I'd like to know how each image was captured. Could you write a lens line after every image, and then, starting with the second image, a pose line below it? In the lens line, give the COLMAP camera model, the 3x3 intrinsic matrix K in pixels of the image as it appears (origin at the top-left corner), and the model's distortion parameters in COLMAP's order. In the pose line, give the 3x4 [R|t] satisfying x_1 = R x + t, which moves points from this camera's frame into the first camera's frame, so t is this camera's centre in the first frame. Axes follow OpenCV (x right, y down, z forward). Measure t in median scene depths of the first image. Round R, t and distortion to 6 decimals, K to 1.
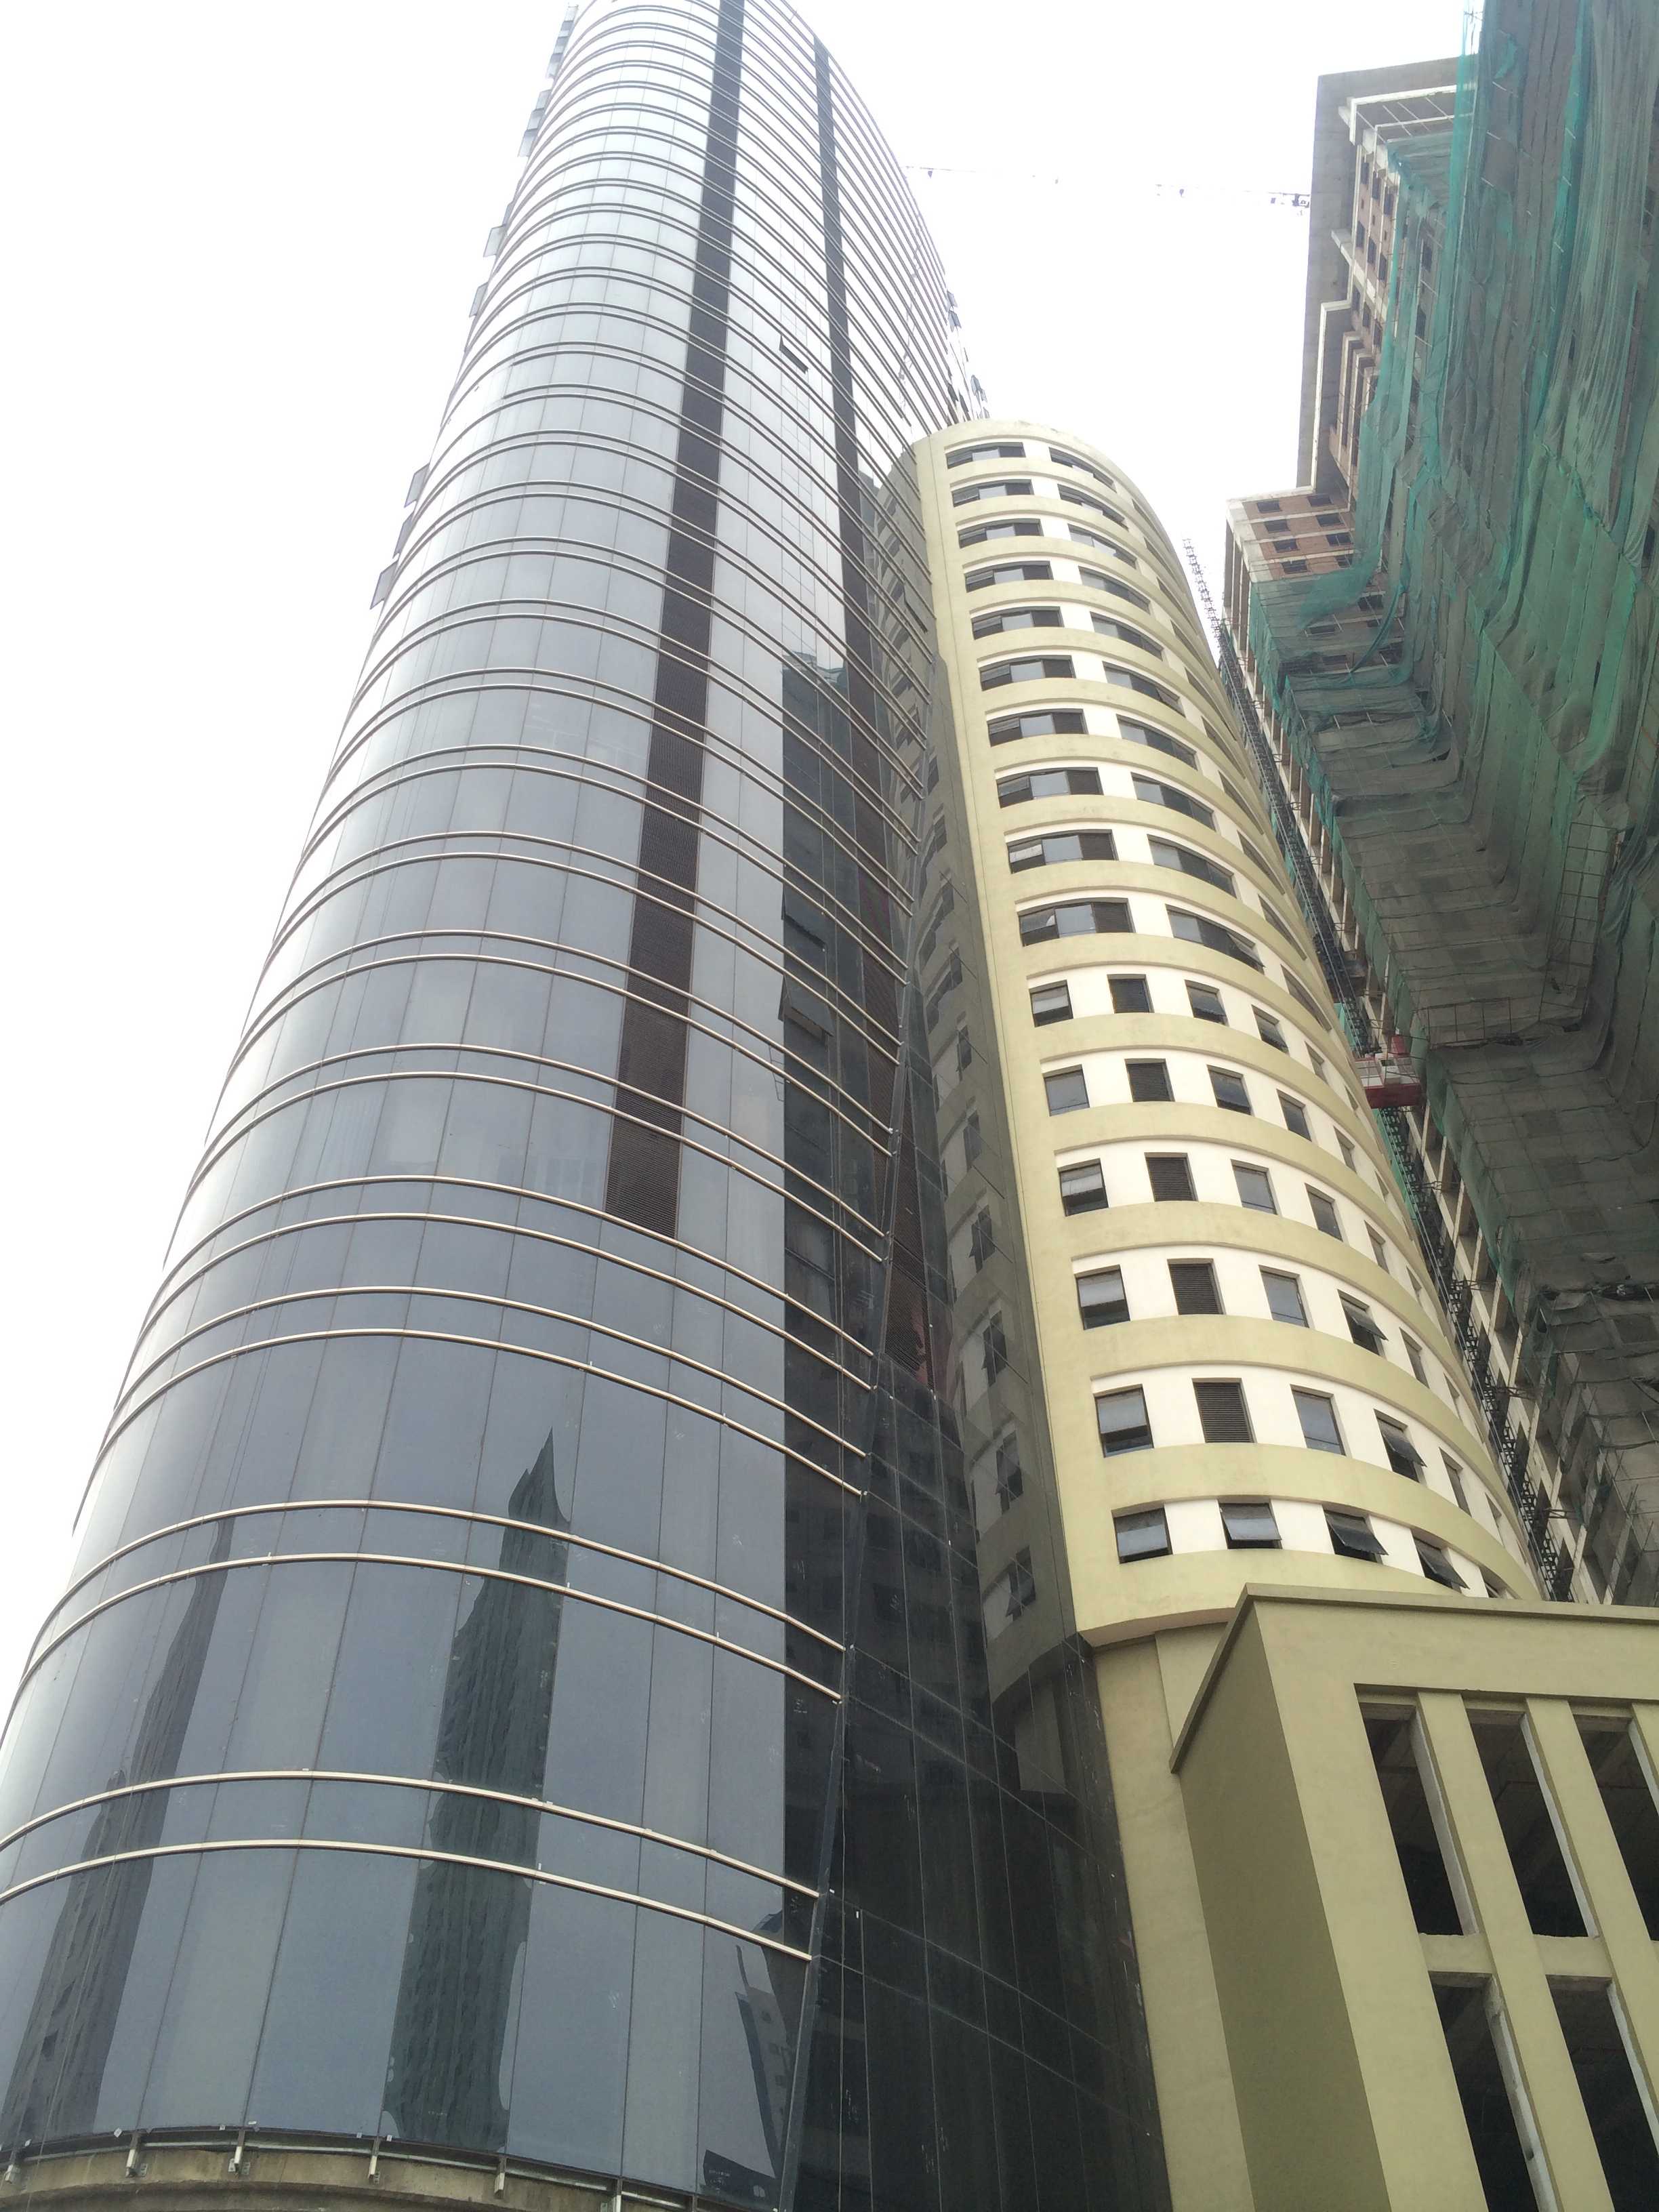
lens RADIAL K [[1877.6, 0, 829.5], [0, 1877.6, 1106.0], [0, 0, 1]] dist [0.089104, -0.133786]
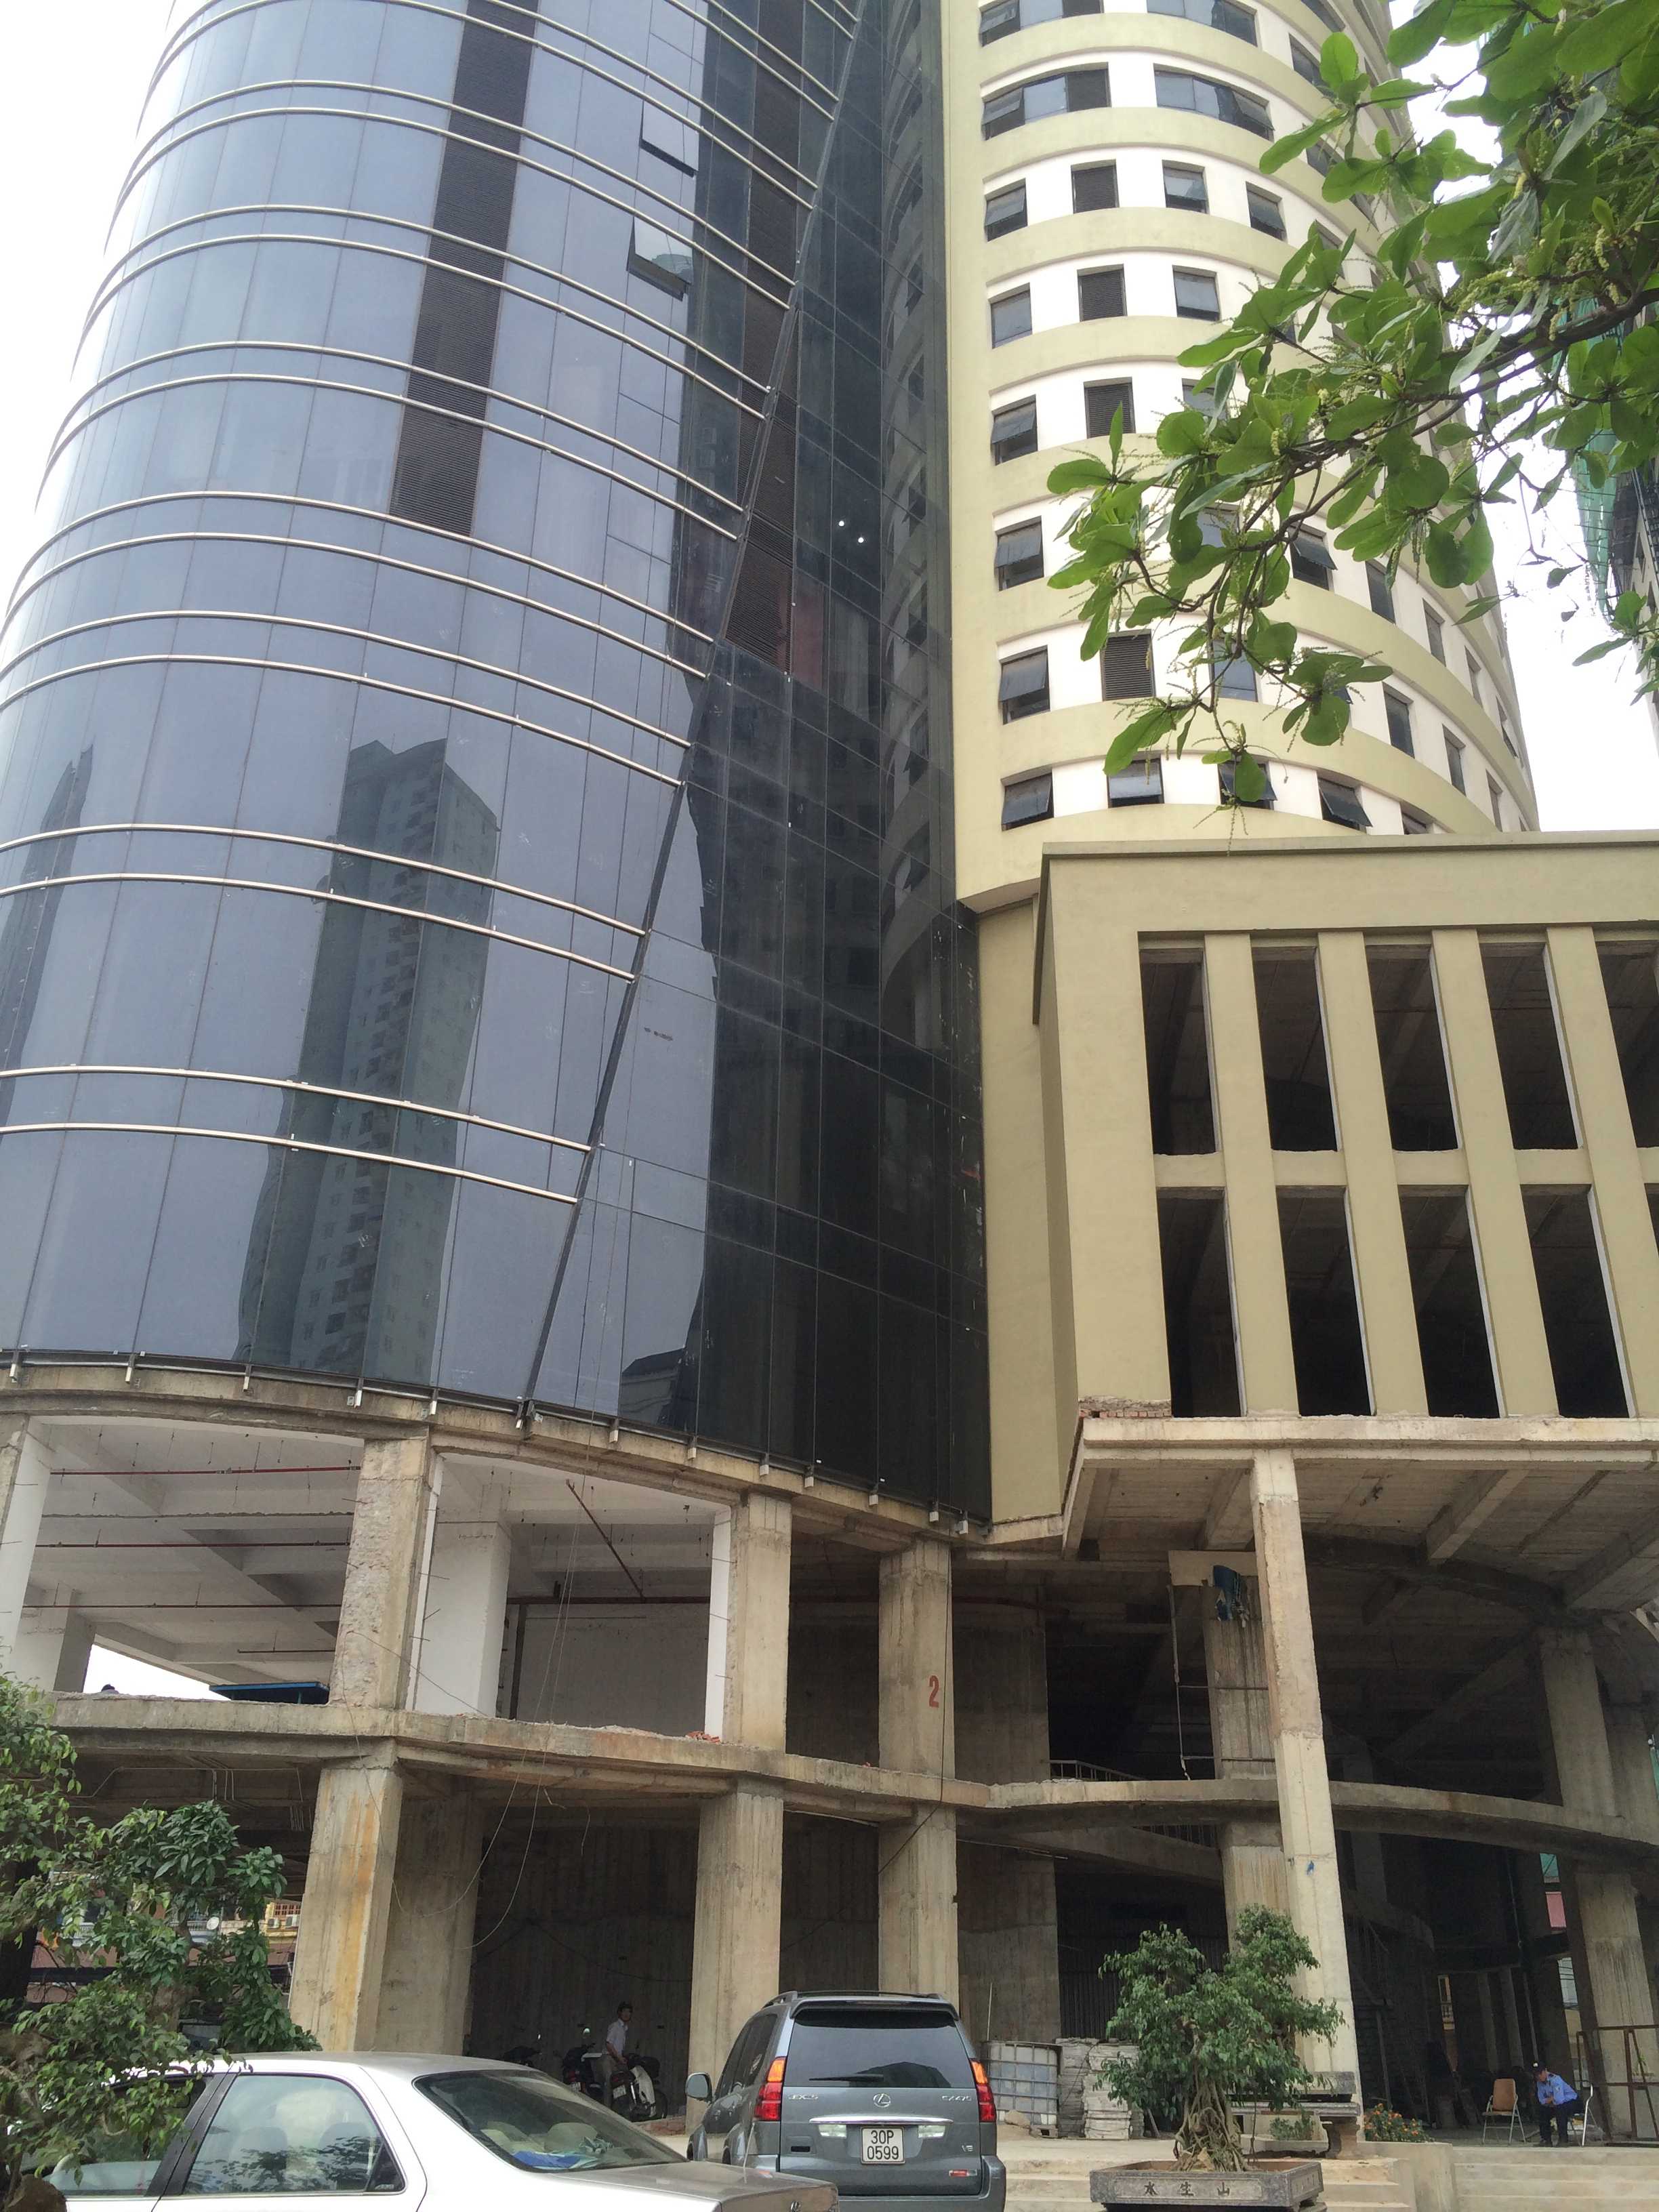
lens RADIAL K [[1877.6, 0, 829.5], [0, 1877.6, 1106.0], [0, 0, 1]] dist [0.089104, -0.133786]
pose [[0.985396, -0.047083, -0.163639, 0.219362], [0.103371, 0.929073, 0.355159, 0.013932], [0.135310, -0.366888, 0.920372, 0.016834]]
